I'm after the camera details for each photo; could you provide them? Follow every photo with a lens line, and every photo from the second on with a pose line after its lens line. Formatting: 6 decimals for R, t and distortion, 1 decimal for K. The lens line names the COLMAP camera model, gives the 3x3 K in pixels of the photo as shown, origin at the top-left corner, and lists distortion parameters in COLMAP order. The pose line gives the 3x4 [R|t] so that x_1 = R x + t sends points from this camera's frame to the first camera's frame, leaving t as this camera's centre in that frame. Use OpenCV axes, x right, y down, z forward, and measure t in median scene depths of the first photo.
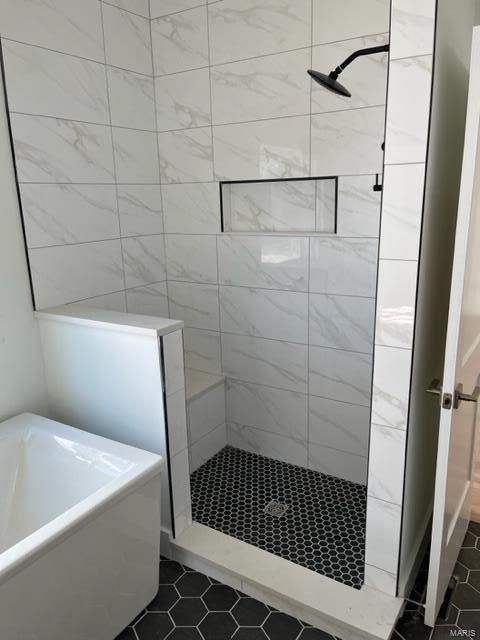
lens RADIAL K [[485.0, 0, 242.4], [0, 485.0, 320.3], [0, 0, 1]] dist [0.038117, -0.041925]
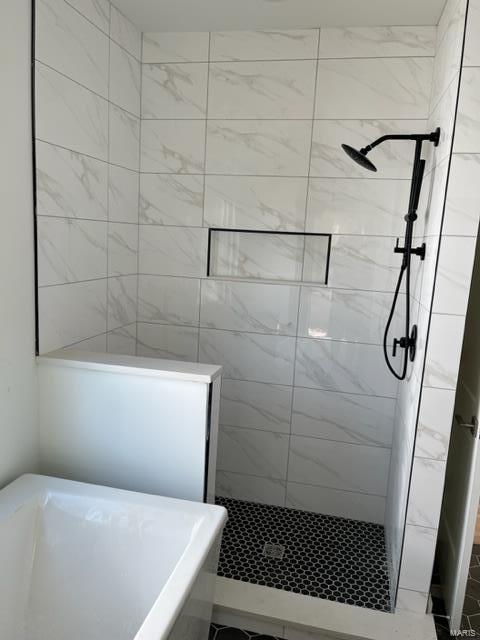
lens RADIAL K [[485.0, 0, 242.9], [0, 485.0, 319.4], [0, 0, 1]] dist [0.038117, -0.041925]
pose [[0.944154, 0.021503, 0.328803, -0.336677], [0.004853, 0.996853, -0.079128, -0.012386], [-0.329470, 0.076305, 0.941078, 0.030406]]
